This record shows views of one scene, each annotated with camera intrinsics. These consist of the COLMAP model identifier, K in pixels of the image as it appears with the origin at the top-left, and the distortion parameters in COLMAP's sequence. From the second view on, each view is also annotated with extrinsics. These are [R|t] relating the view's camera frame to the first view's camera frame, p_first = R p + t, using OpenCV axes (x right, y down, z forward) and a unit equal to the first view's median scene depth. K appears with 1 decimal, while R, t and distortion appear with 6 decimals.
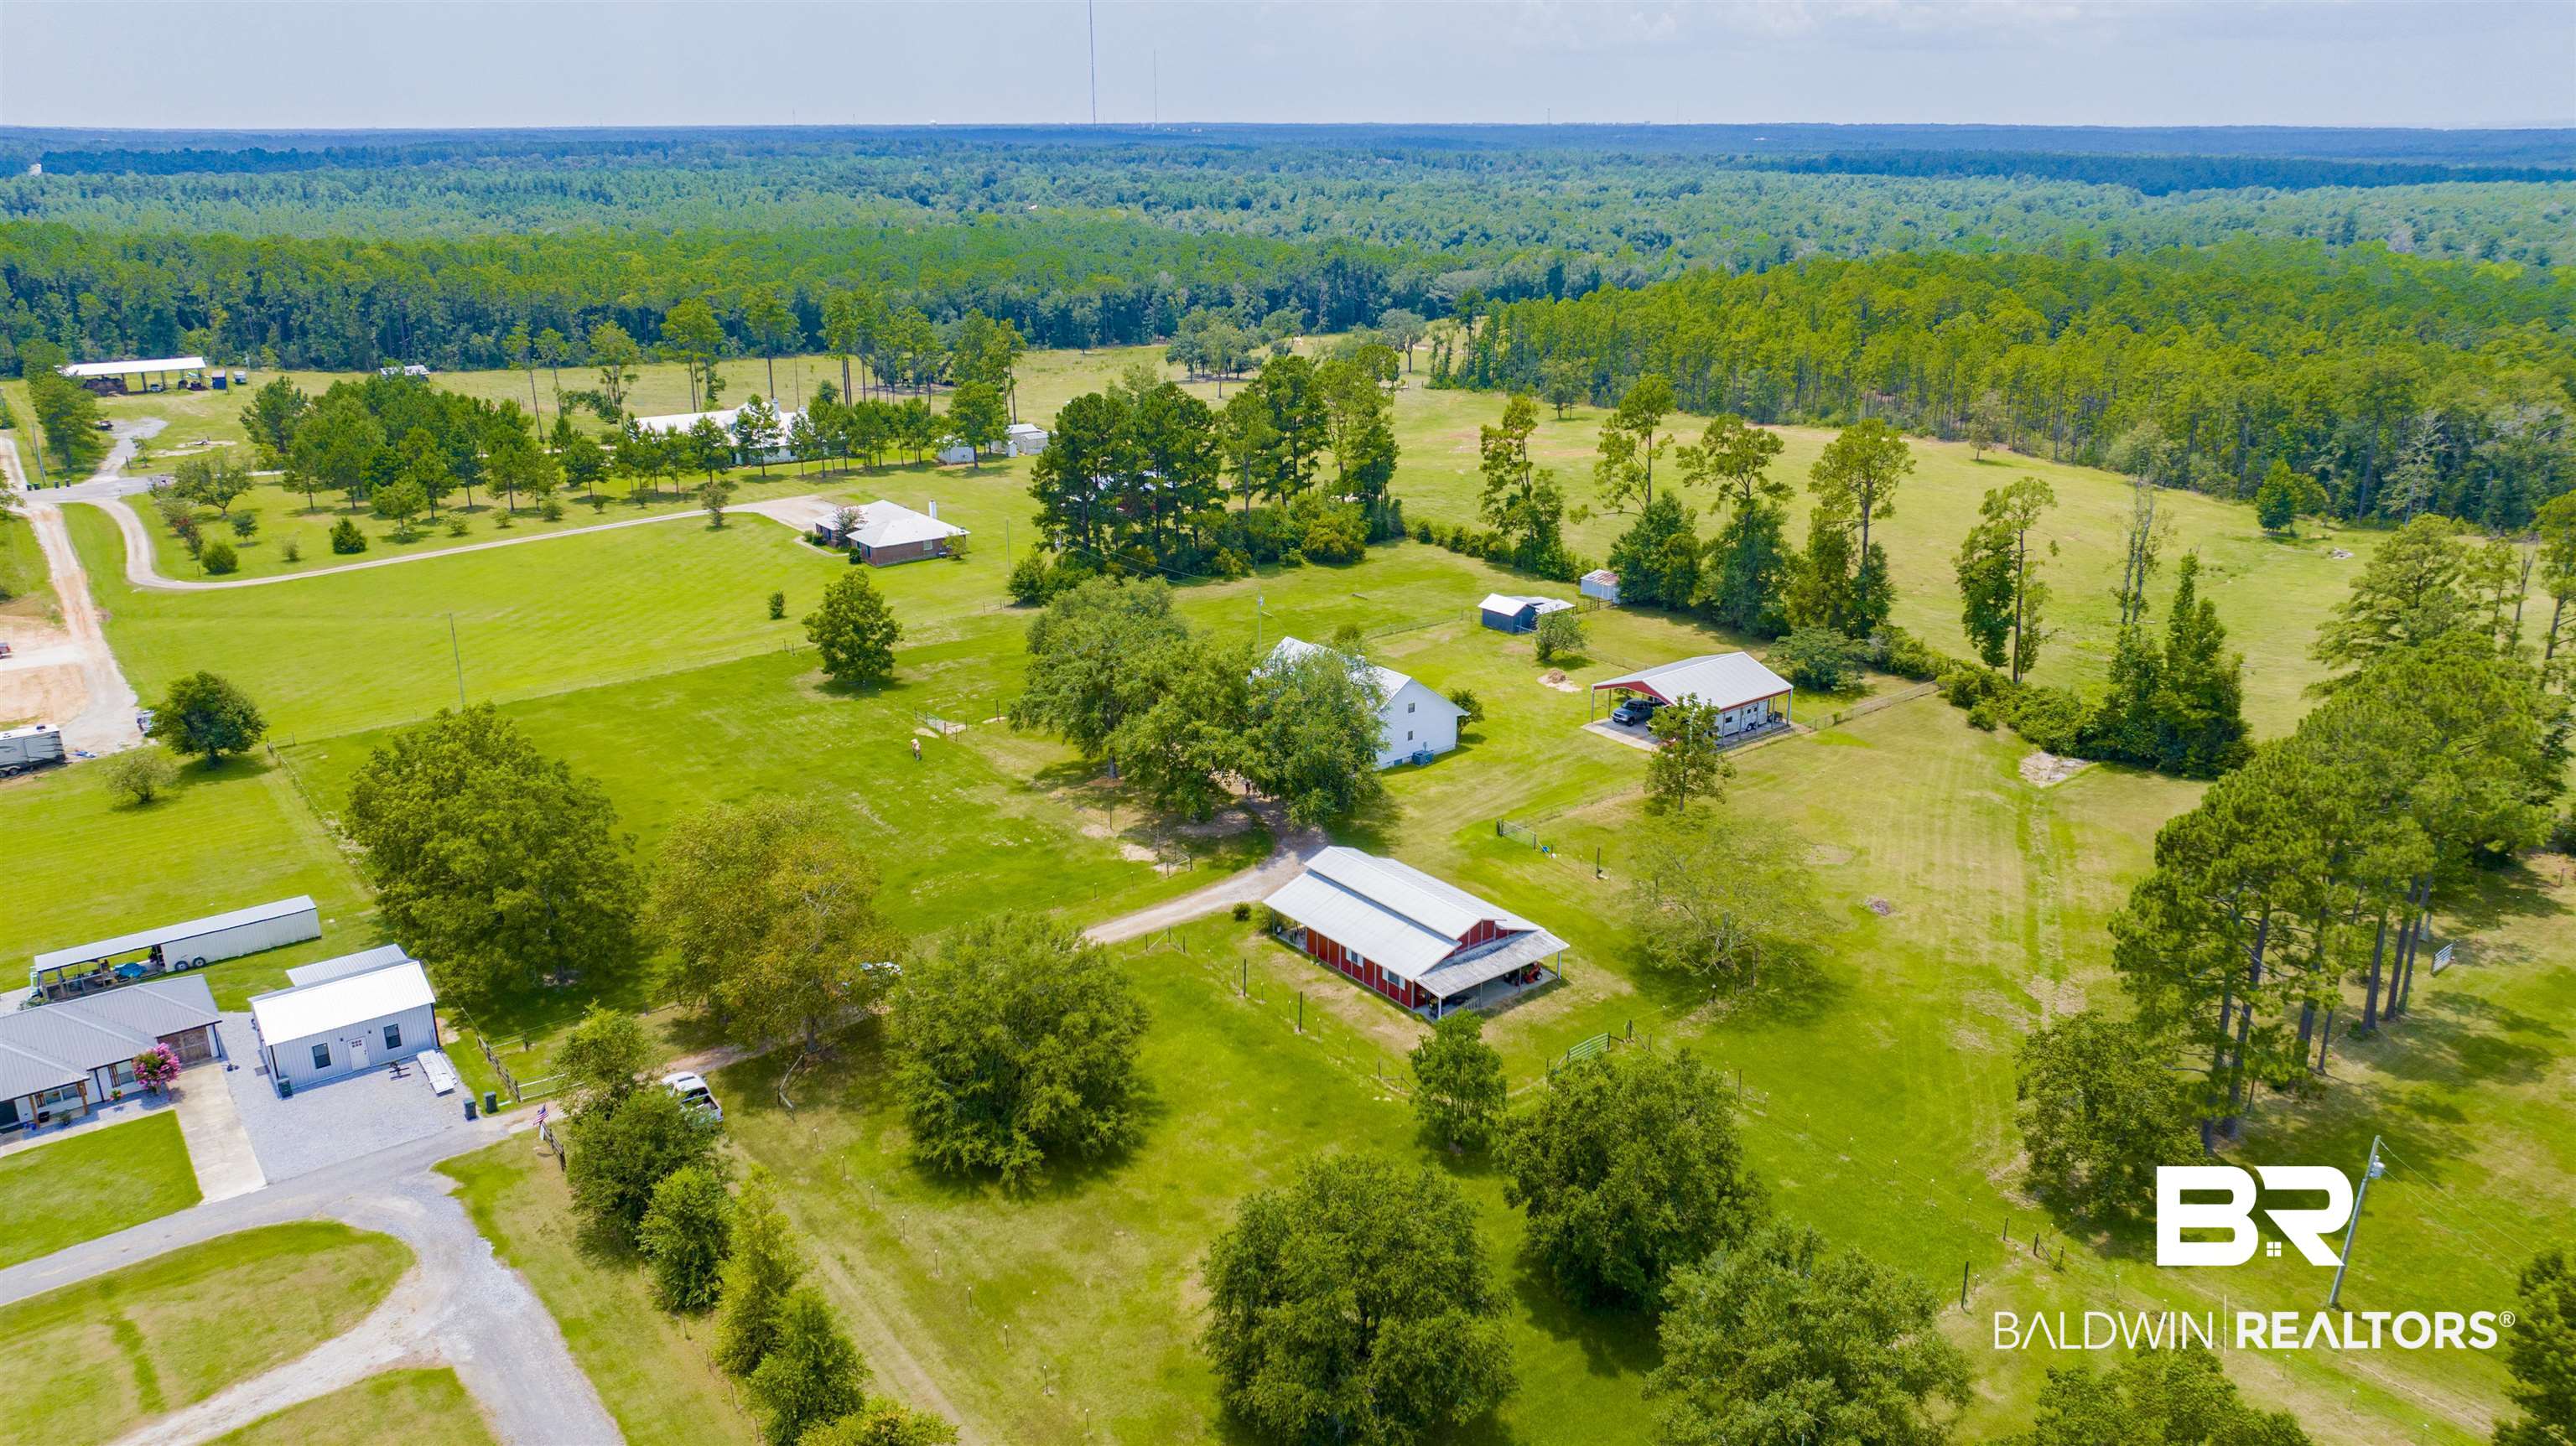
lens RADIAL K [[1834.5, 0, 1284.4], [0, 1834.5, 712.7], [0, 0, 1]] dist [-0.059621, 0.066148]
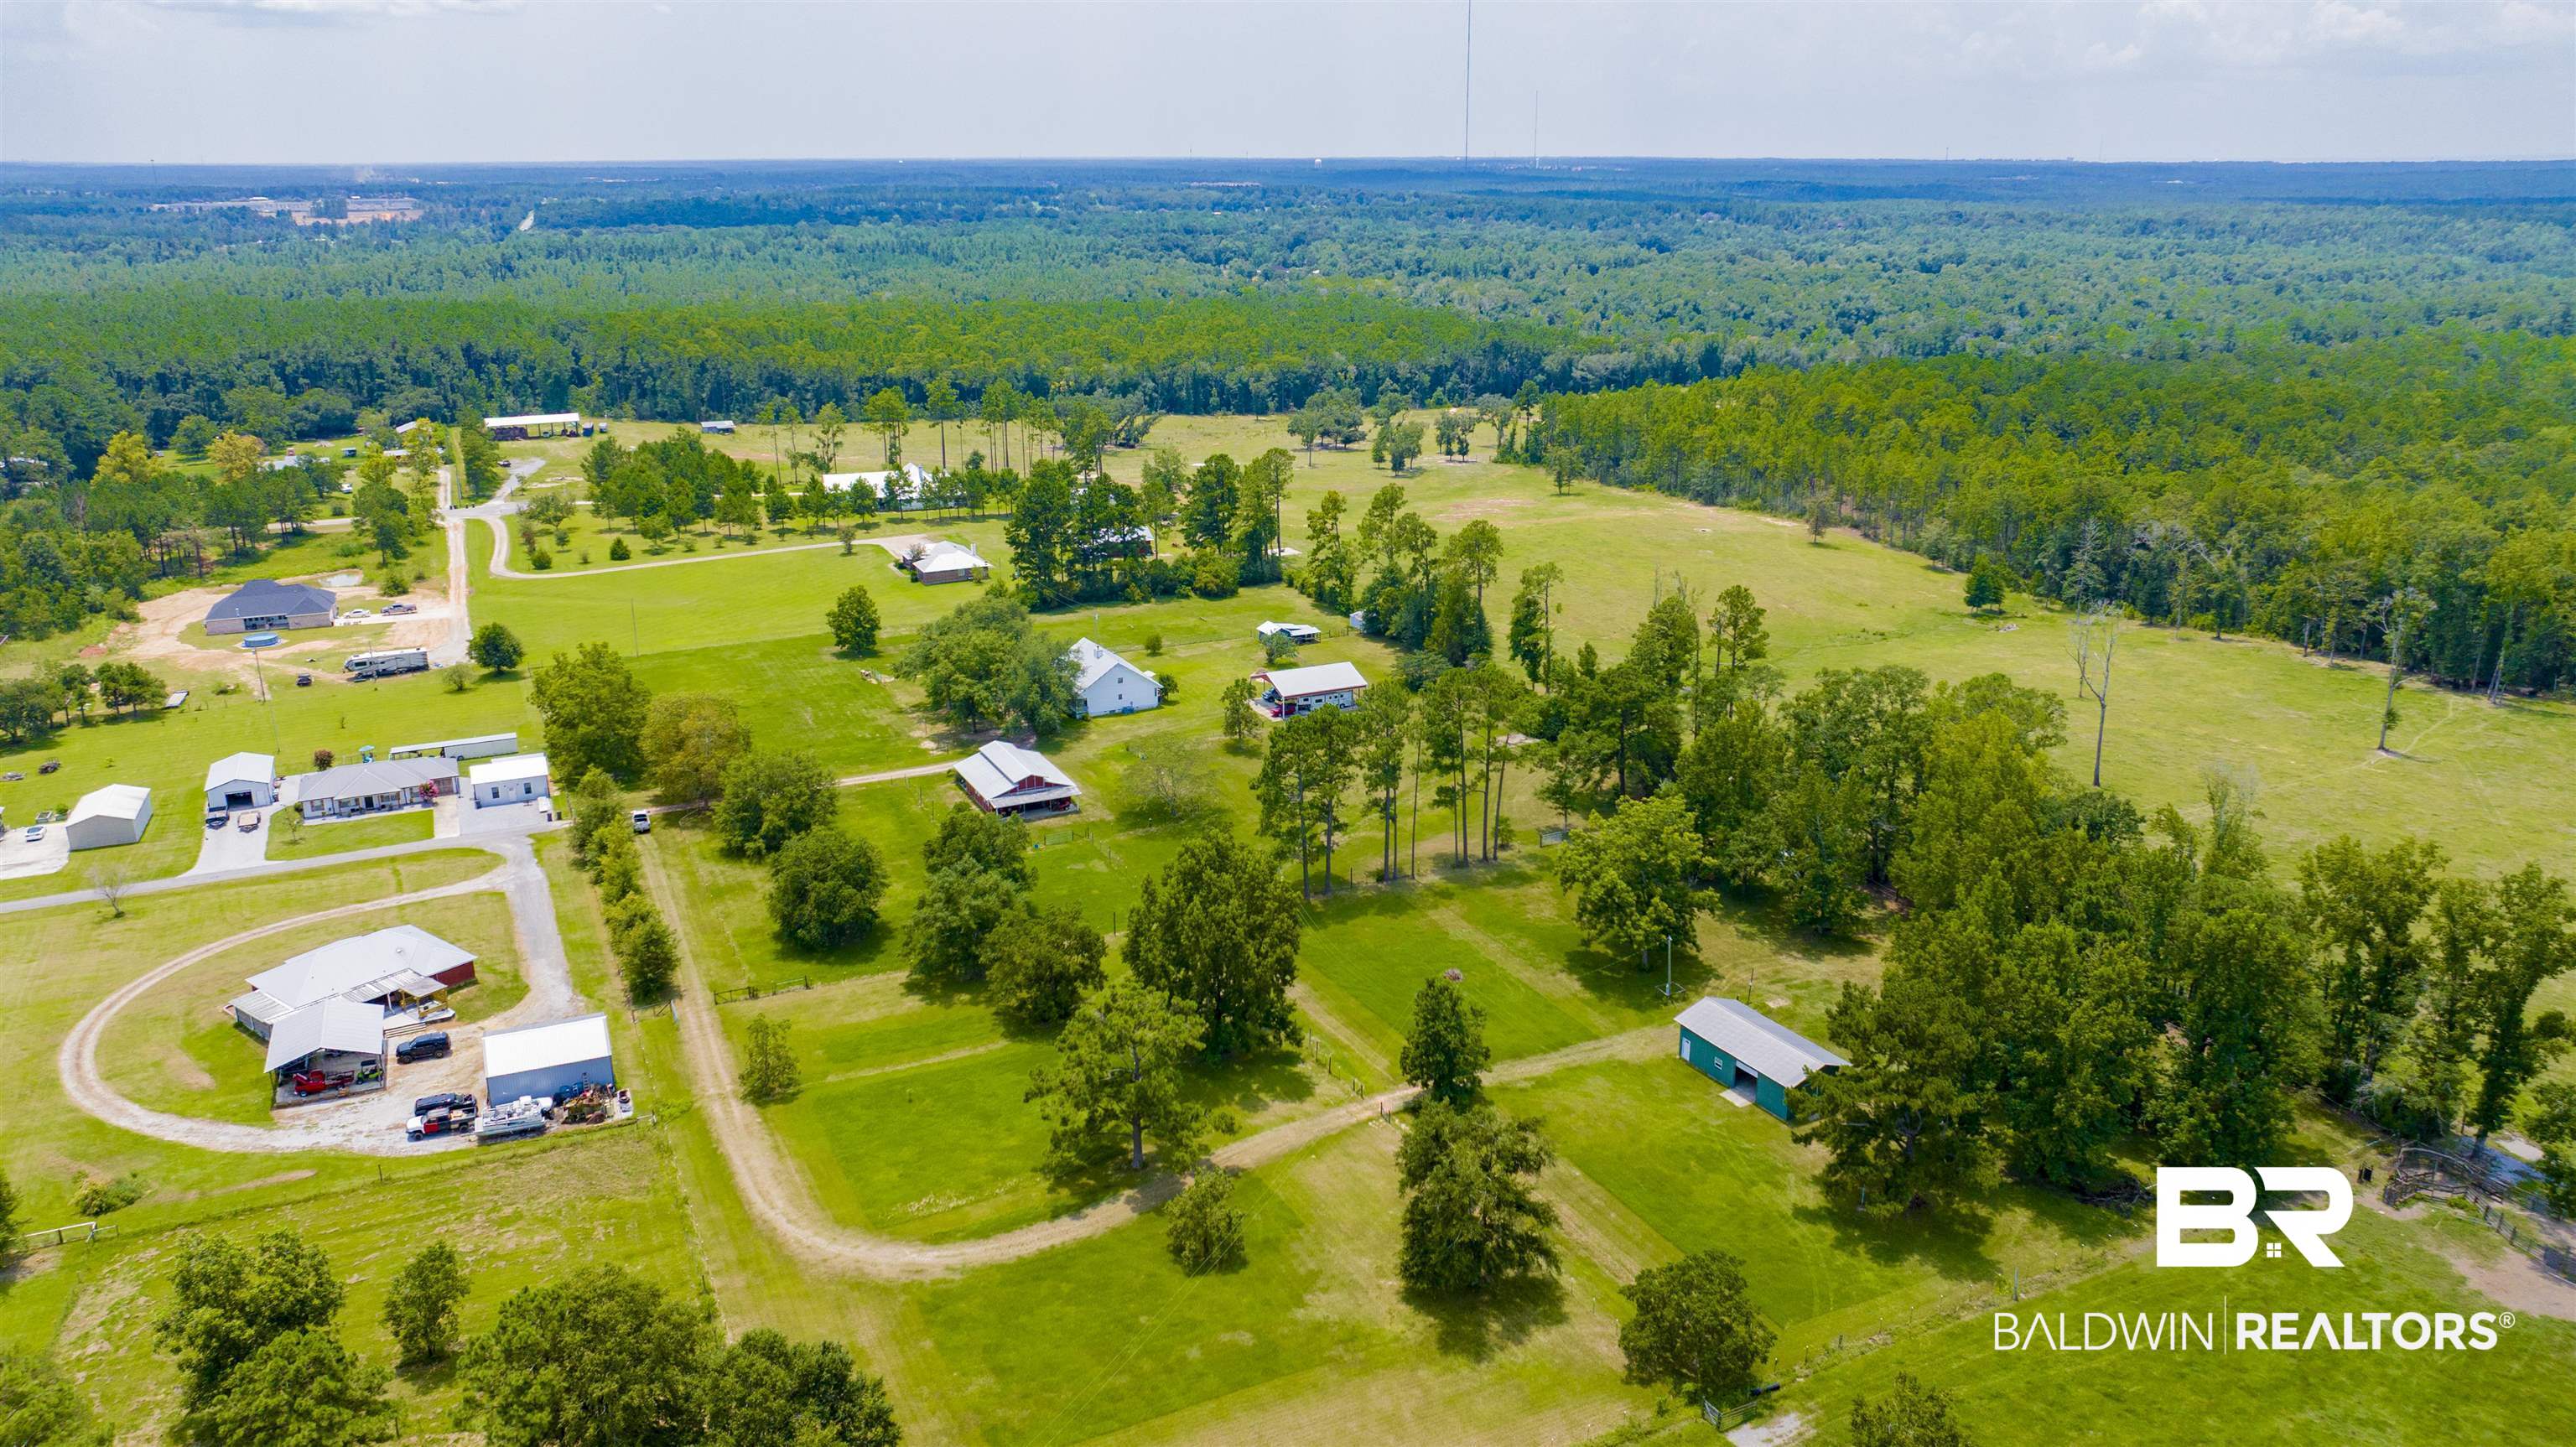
lens RADIAL K [[1834.6, 0, 1272.7], [0, 1834.6, 709.4], [0, 0, 1]] dist [-0.059621, 0.066148]
pose [[0.977460, 0.061199, -0.202056, 0.443551], [-0.064974, 0.997814, -0.012094, 0.028581], [0.200874, 0.024950, 0.979299, -0.521638]]
